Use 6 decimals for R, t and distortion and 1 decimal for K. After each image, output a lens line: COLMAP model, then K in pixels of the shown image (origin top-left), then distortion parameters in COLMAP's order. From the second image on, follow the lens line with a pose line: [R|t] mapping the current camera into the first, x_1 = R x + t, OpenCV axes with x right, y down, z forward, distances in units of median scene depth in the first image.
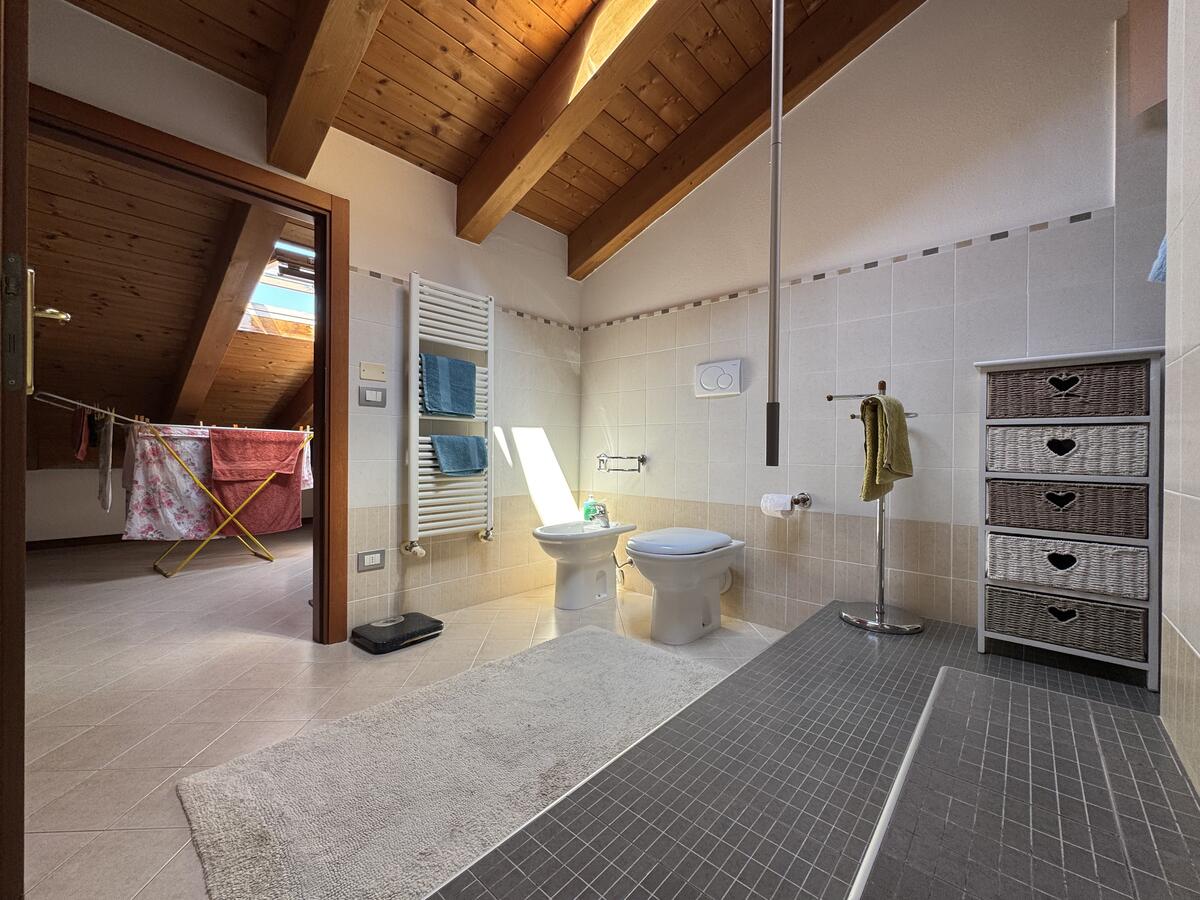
lens RADIAL K [[484.5, 0, 600.0], [0, 484.5, 450.0], [0, 0, 1]] dist [-0.001709, -0.000447]
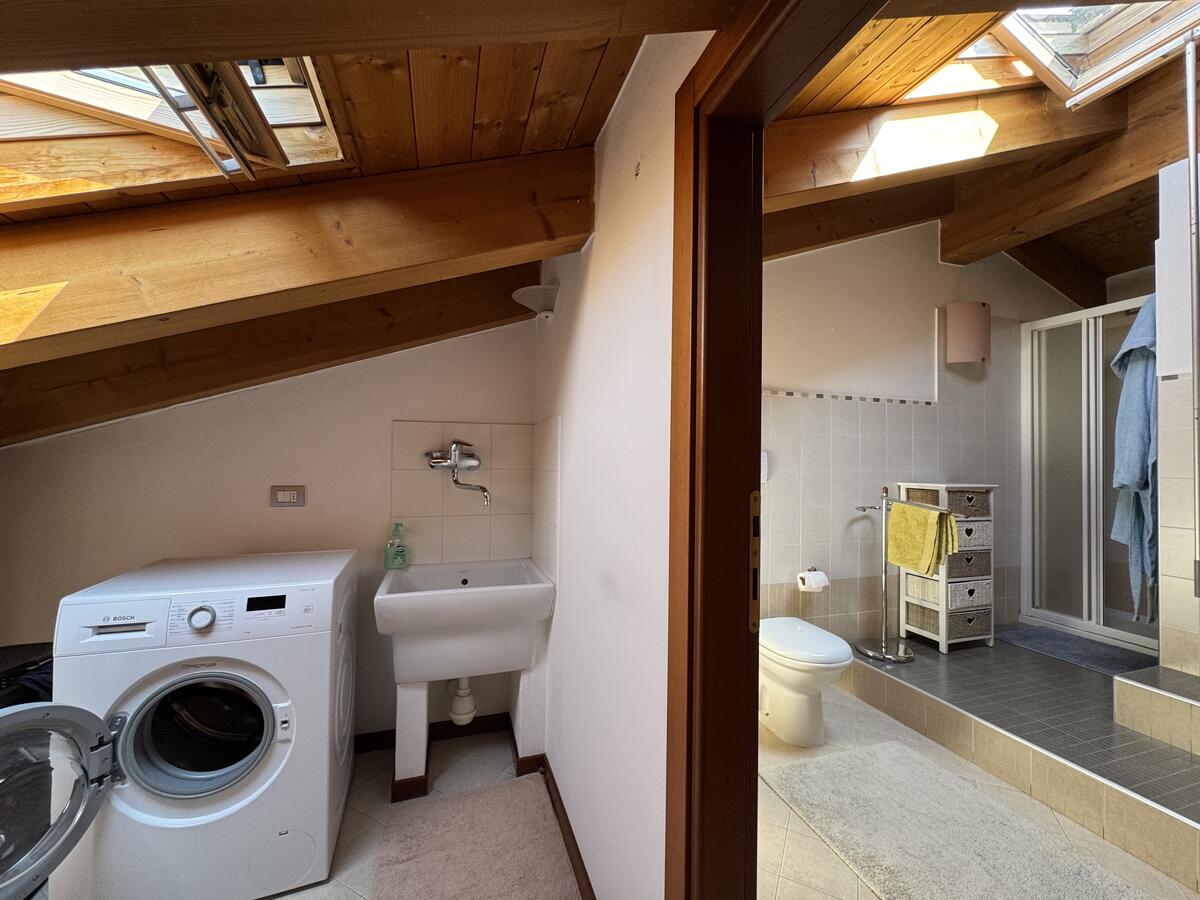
lens RADIAL K [[484.5, 0, 600.0], [0, 484.5, 450.0], [0, 0, 1]] dist [-0.001709, -0.000447]
pose [[0.511483, 0.023619, 0.858969, -1.340522], [-0.016763, 0.999706, -0.017507, -0.254689], [-0.859130, -0.005445, 0.511728, 1.181884]]
